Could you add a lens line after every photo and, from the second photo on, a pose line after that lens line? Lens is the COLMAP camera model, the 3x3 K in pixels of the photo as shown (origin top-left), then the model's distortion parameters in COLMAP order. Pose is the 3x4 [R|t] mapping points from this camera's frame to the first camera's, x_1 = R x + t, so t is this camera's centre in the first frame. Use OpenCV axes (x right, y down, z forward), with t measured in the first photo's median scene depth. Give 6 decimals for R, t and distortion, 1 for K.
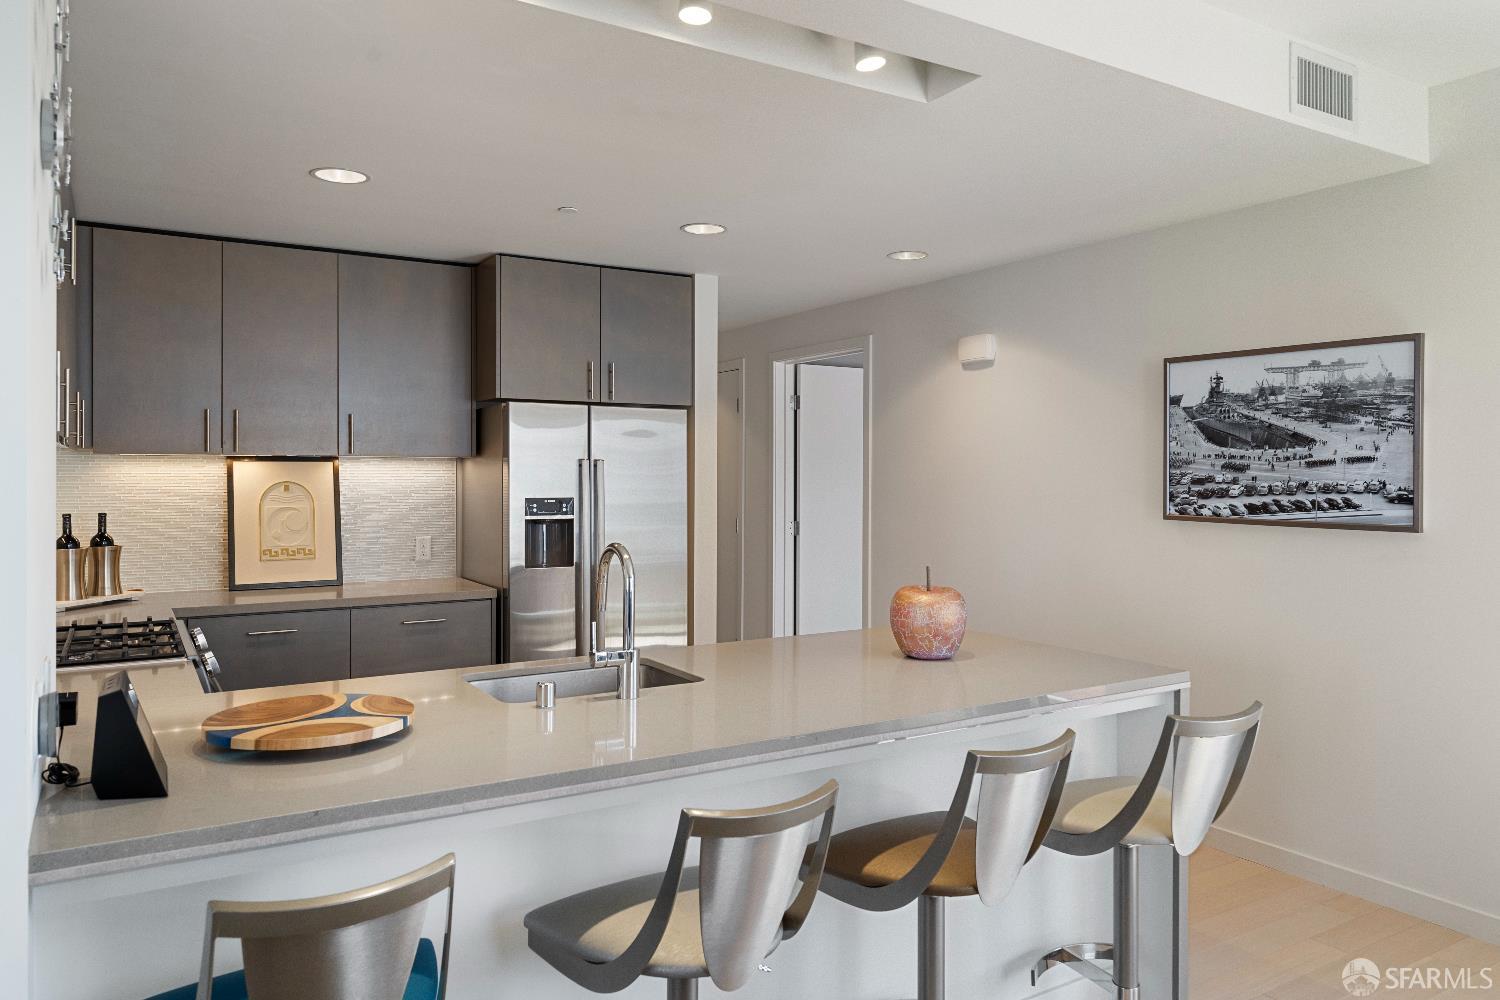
lens RADIAL K [[1002.9, 0, 755.1], [0, 1002.9, 477.5], [0, 0, 1]] dist [-0.004689, -0.004474]
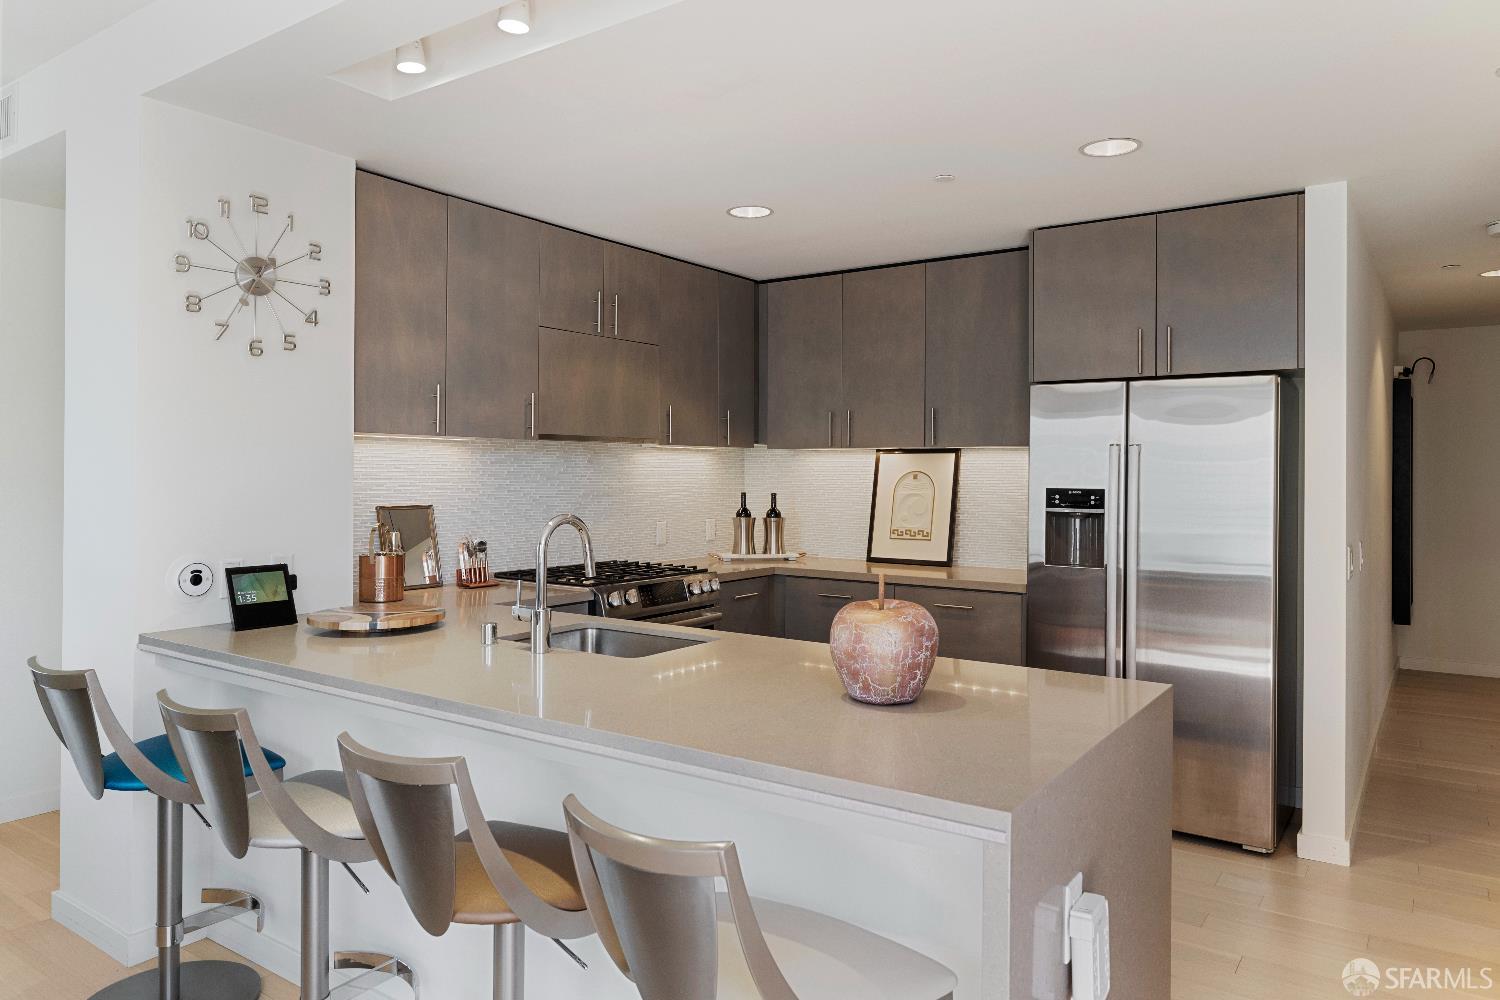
lens RADIAL K [[984.4, 0, 754.5], [0, 984.4, 478.5], [0, 0, 1]] dist [0.002905, 0.000427]
pose [[0.420234, 0.007037, -0.907388, 0.545701], [-0.009268, 0.999951, 0.003462, 0.012412], [0.907368, 0.006954, 0.420279, 0.431441]]
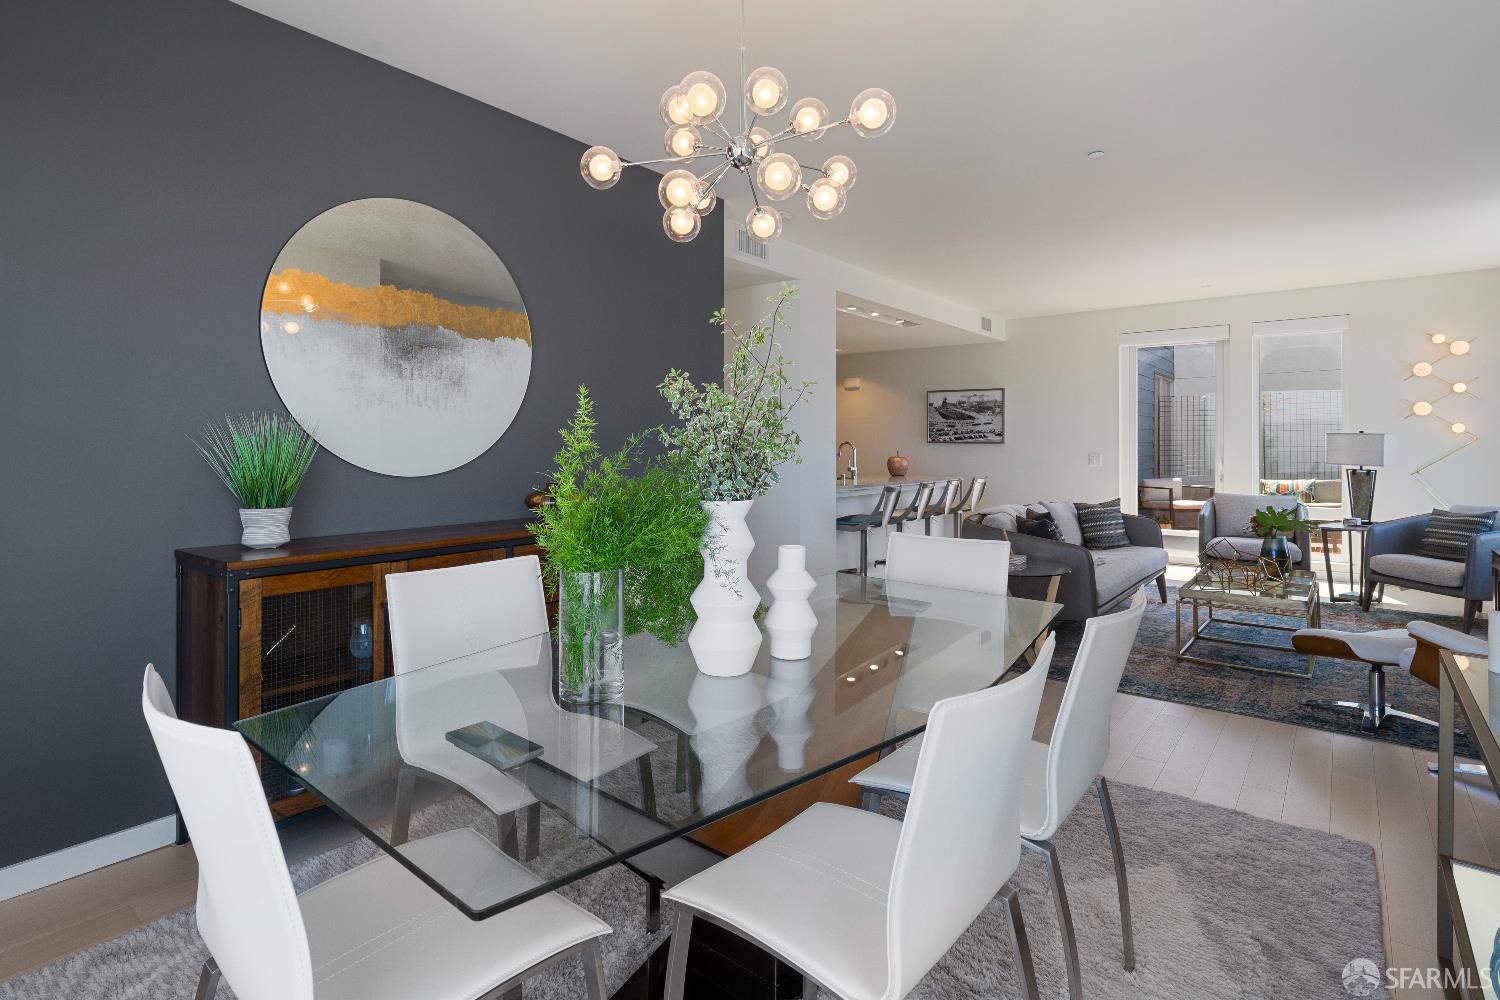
lens RADIAL K [[738.2, 0, 745.8], [0, 738.2, 442.9], [0, 0, 1]] dist [0.000515, 0.000472]
pose [[0.937489, -0.001624, 0.348011, -0.943226], [0.002822, 0.999992, -0.002933, 0.048487], [-0.348003, 0.003732, 0.937486, -0.974158]]
